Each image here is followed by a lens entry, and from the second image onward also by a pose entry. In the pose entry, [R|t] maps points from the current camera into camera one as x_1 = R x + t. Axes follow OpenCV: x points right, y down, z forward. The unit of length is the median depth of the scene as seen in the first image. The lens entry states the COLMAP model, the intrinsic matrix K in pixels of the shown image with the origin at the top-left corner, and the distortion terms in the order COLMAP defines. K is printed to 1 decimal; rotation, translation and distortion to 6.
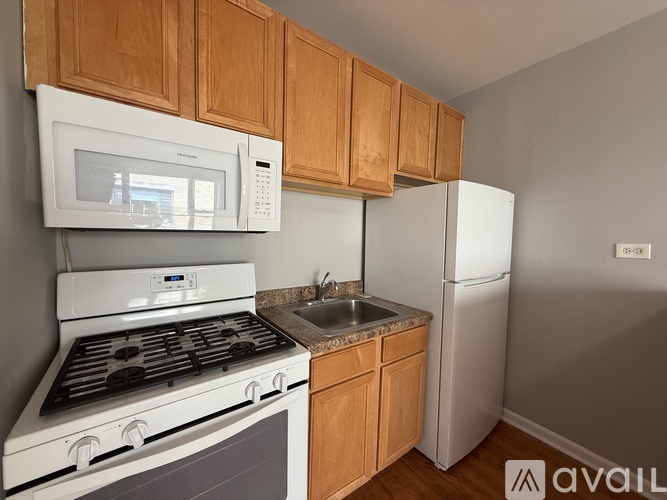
lens RADIAL K [[262.6, 0, 333.5], [0, 262.6, 250.0], [0, 0, 1]] dist [-0.000404, -0.000063]
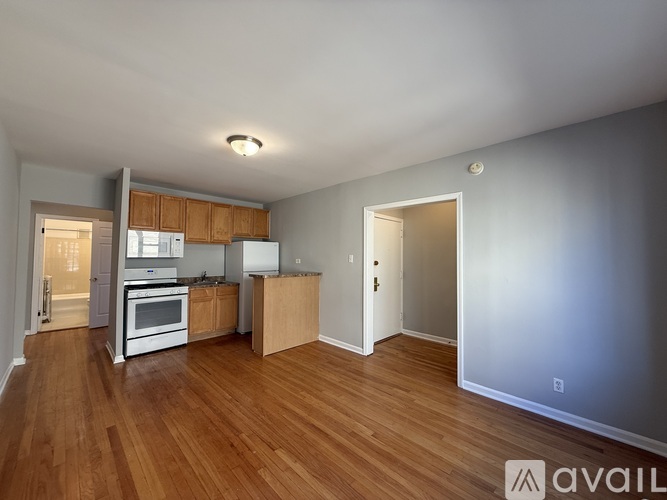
lens RADIAL K [[264.8, 0, 332.2], [0, 264.8, 249.8], [0, 0, 1]] dist [-0.000298, -0.000065]
pose [[0.984488, -0.013674, 0.174918, 1.100080], [0.029771, 0.995520, -0.089737, 0.199557], [-0.172907, 0.093553, 0.980485, -2.739851]]
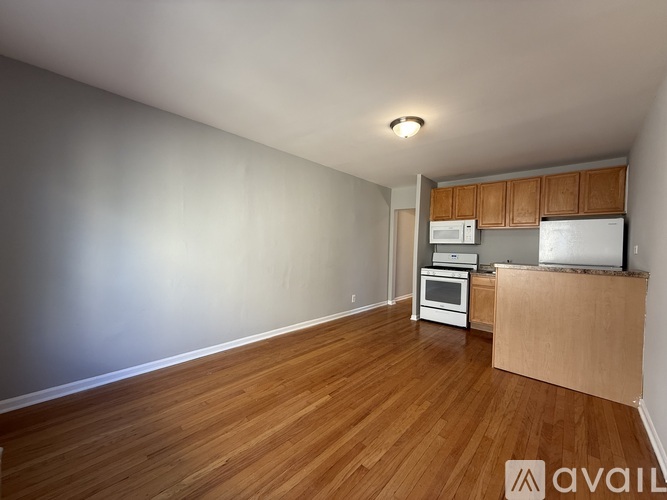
lens RADIAL K [[264.8, 0, 332.2], [0, 264.8, 249.8], [0, 0, 1]] dist [-0.000298, -0.000065]
pose [[0.210668, -0.004478, -0.977547, 2.770684], [-0.084217, 0.996189, -0.022713, 0.245280], [0.973923, 0.087111, 0.209488, -1.560689]]
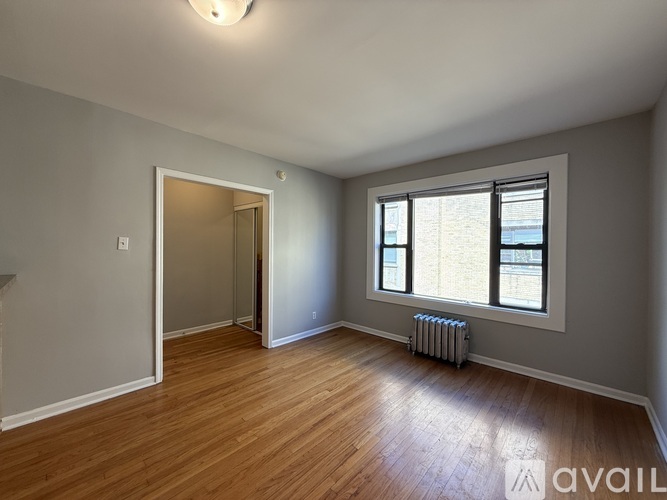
lens RADIAL K [[264.8, 0, 332.2], [0, 264.8, 249.8], [0, 0, 1]] dist [-0.000298, -0.000065]
pose [[-0.198358, -0.036820, 0.979438, -0.274144], [0.047612, 0.997752, 0.047151, 0.055988], [-0.978972, 0.055986, -0.196159, -0.781433]]
